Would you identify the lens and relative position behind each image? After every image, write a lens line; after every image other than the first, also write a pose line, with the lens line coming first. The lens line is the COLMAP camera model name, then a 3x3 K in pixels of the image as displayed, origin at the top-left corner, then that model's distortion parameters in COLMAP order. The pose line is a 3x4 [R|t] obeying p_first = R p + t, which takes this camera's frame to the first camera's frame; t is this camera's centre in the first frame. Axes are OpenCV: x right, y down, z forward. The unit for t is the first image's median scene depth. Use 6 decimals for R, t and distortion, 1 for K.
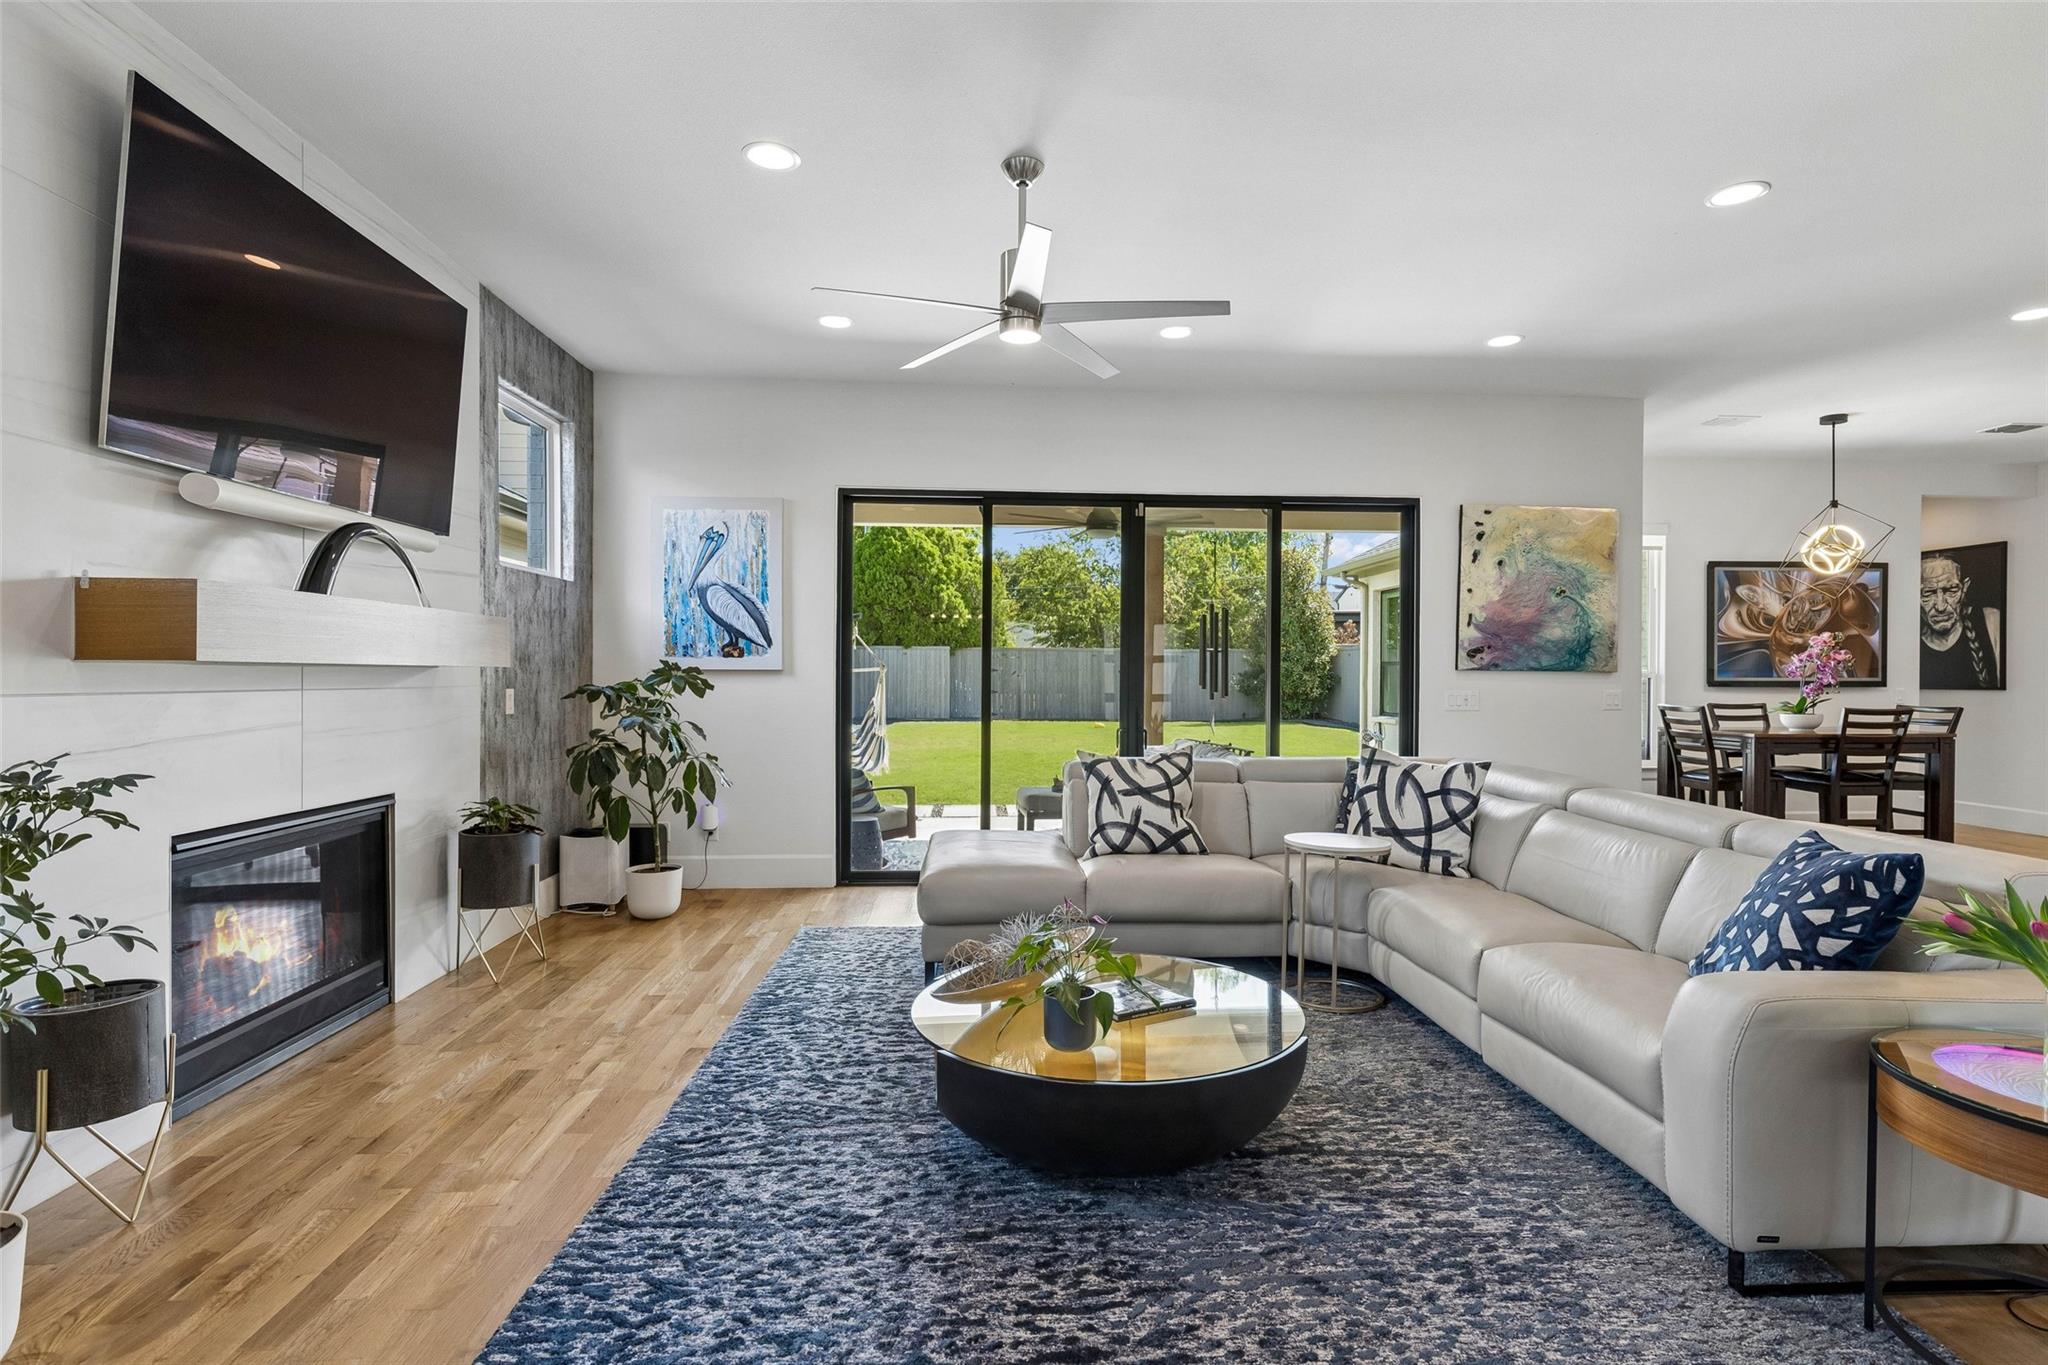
lens RADIAL K [[1002.7, 0, 1028.3], [0, 1002.7, 687.1], [0, 0, 1]] dist [-0.005229, 0.000031]
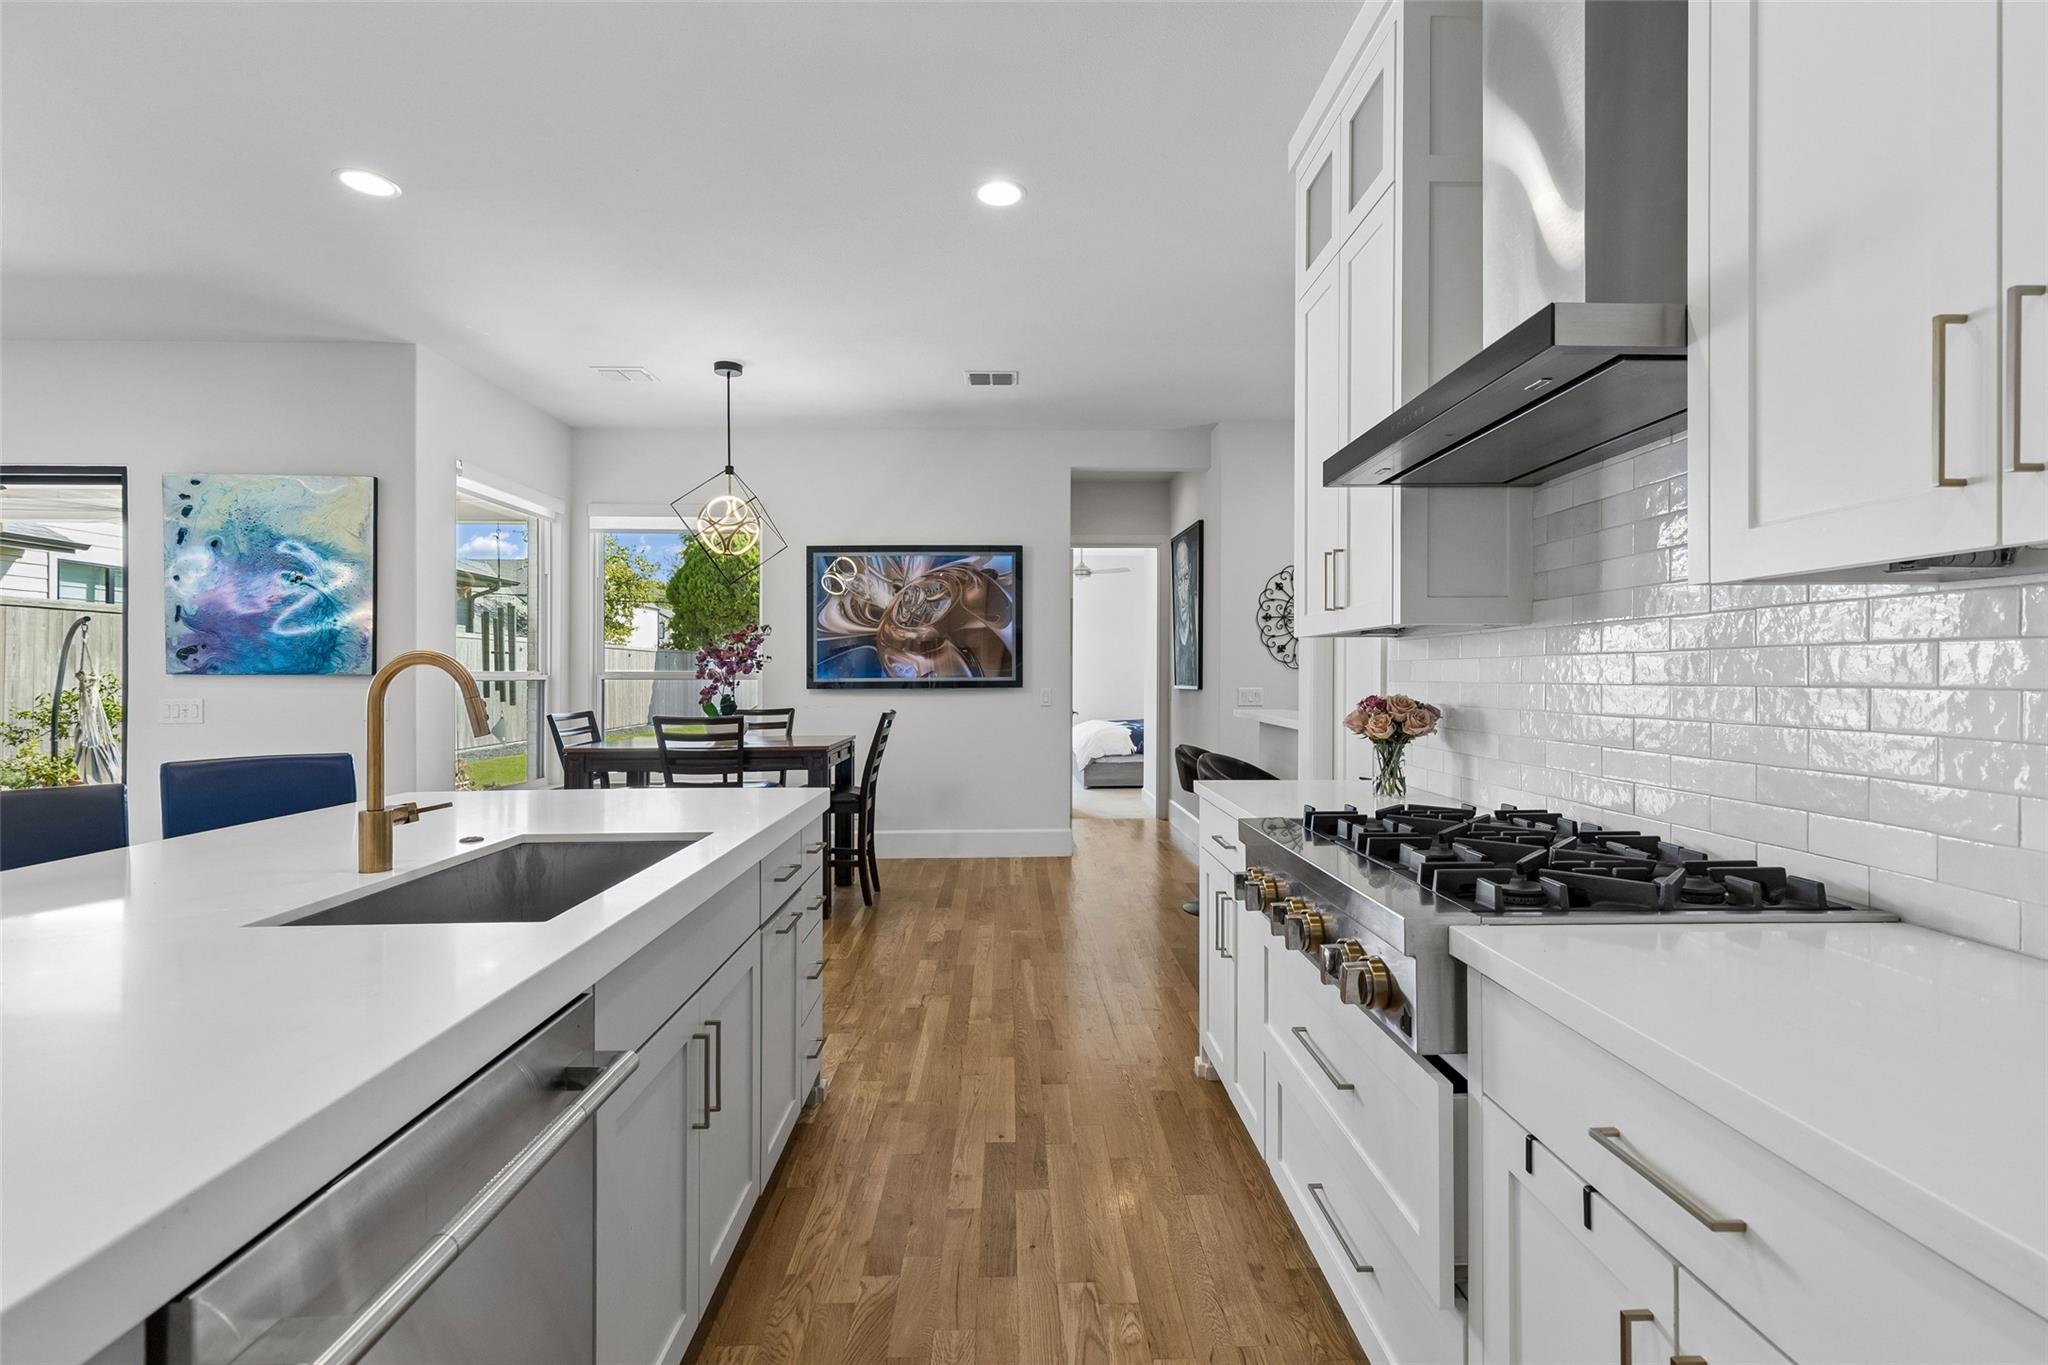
lens RADIAL K [[919.2, 0, 1030.9], [0, 919.2, 672.8], [0, 0, 1]] dist [0.010847, -0.000450]
pose [[0.999725, -0.008814, -0.021750, 0.889141], [0.008486, 0.999849, -0.015141, -0.000663], [0.021880, 0.014952, 0.999649, 0.197511]]
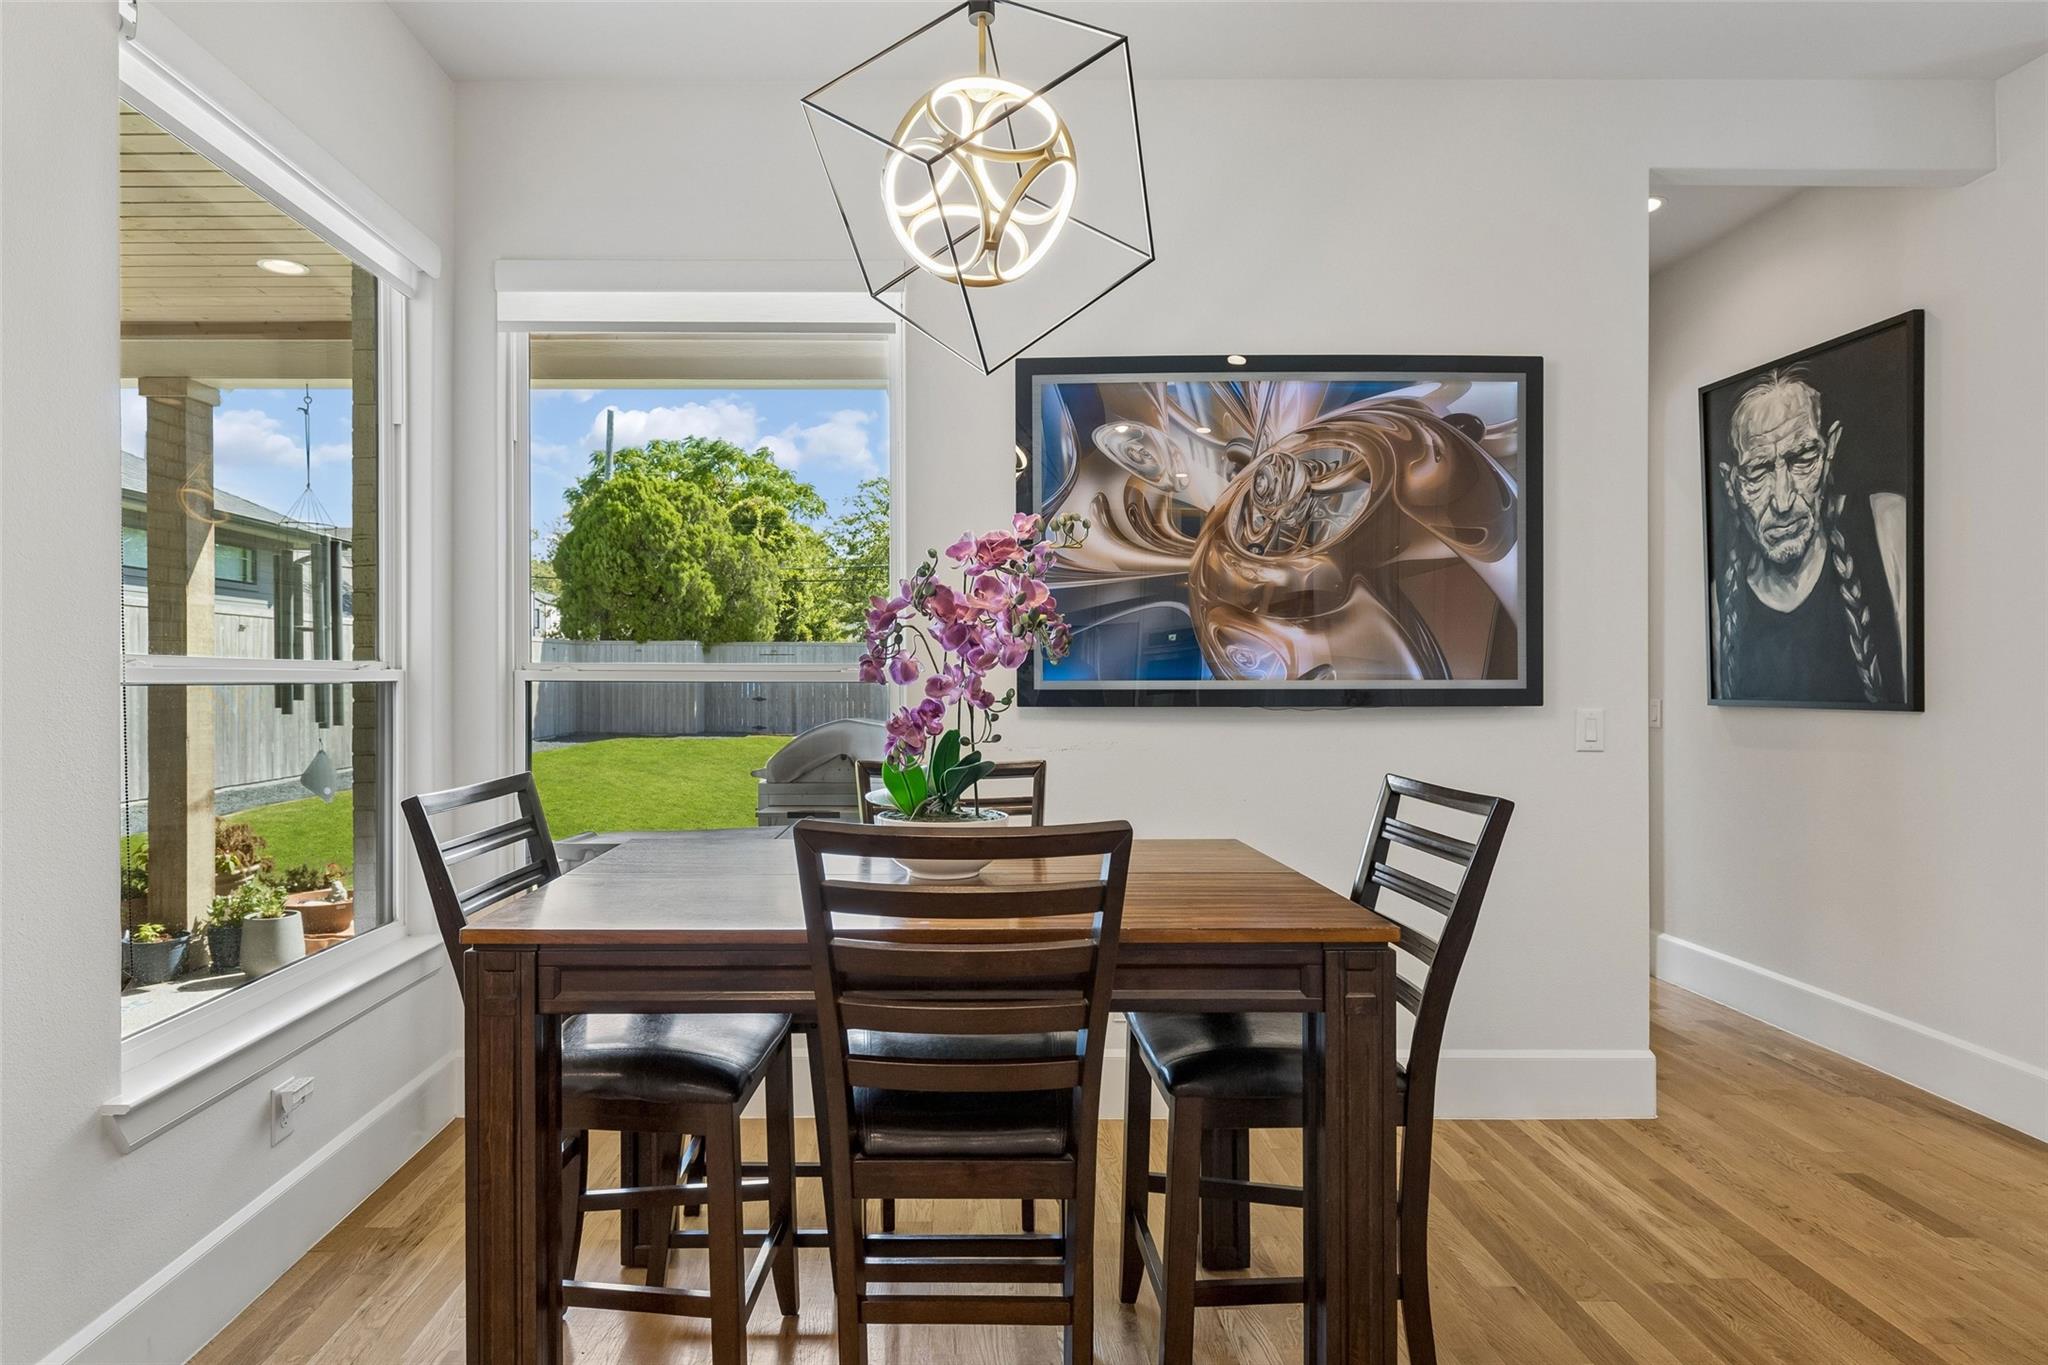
lens RADIAL K [[1128.6, 0, 939.9], [0, 1128.6, 688.4], [0, 0, 1]] dist [0.003321, 0.000606]
pose [[0.998429, -0.003116, -0.055941, 0.671628], [0.002958, 0.999991, -0.002892, -0.005730], [0.055950, 0.002722, 0.998430, 0.589044]]
